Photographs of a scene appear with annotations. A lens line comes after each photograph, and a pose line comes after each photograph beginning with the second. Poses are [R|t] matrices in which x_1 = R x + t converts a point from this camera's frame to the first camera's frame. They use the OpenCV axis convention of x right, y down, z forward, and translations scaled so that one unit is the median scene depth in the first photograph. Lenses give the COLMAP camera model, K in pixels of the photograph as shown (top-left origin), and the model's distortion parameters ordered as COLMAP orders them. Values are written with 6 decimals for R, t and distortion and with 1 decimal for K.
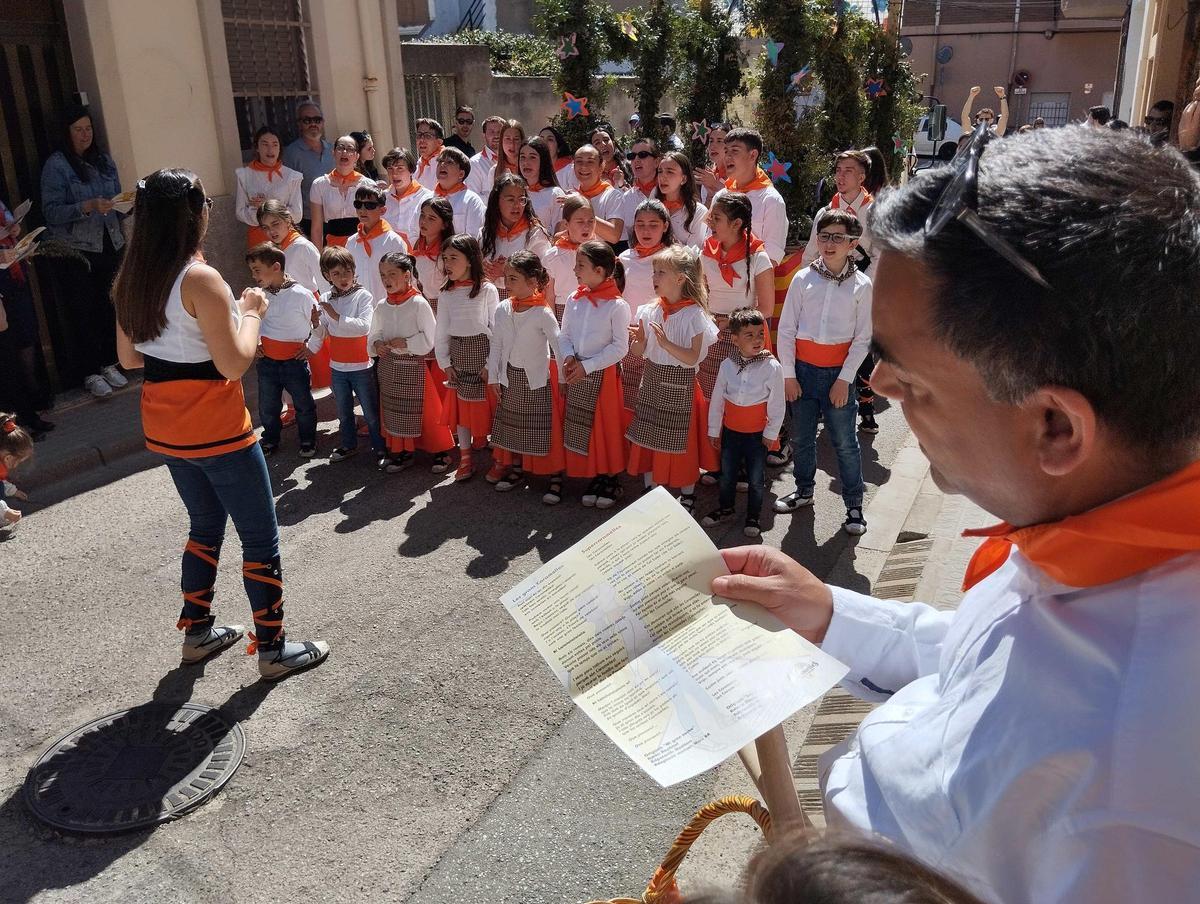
lens RADIAL K [[979.3, 0, 603.4], [0, 979.3, 457.1], [0, 0, 1]] dist [0.083006, -0.157589]
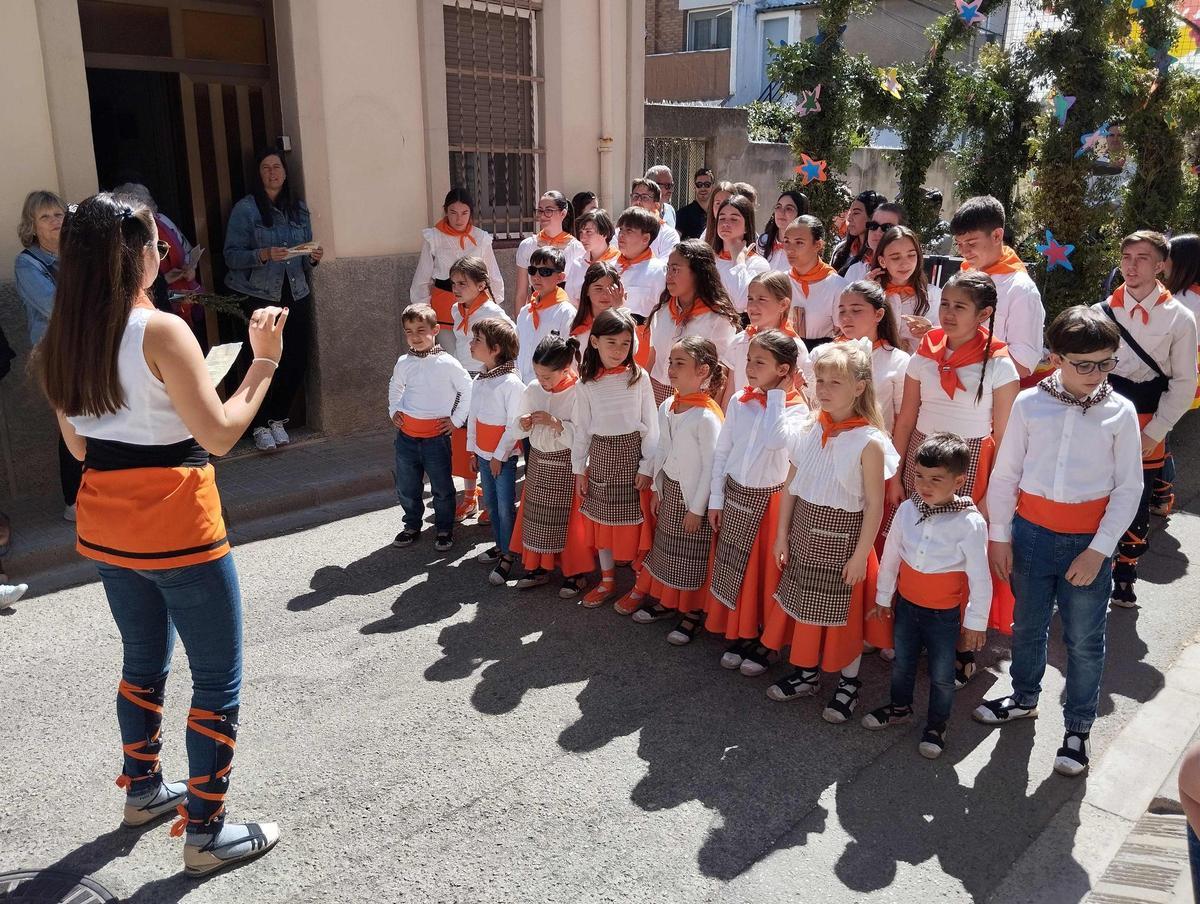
lens RADIAL K [[1040.5, 0, 601.6], [0, 1040.5, 467.7], [0, 0, 1]] dist [0.073981, -0.134185]
pose [[0.964020, 0.100401, -0.246139, 0.054519], [-0.118126, 0.991286, -0.058301, -0.032339], [0.238141, 0.085279, 0.967479, 0.125867]]
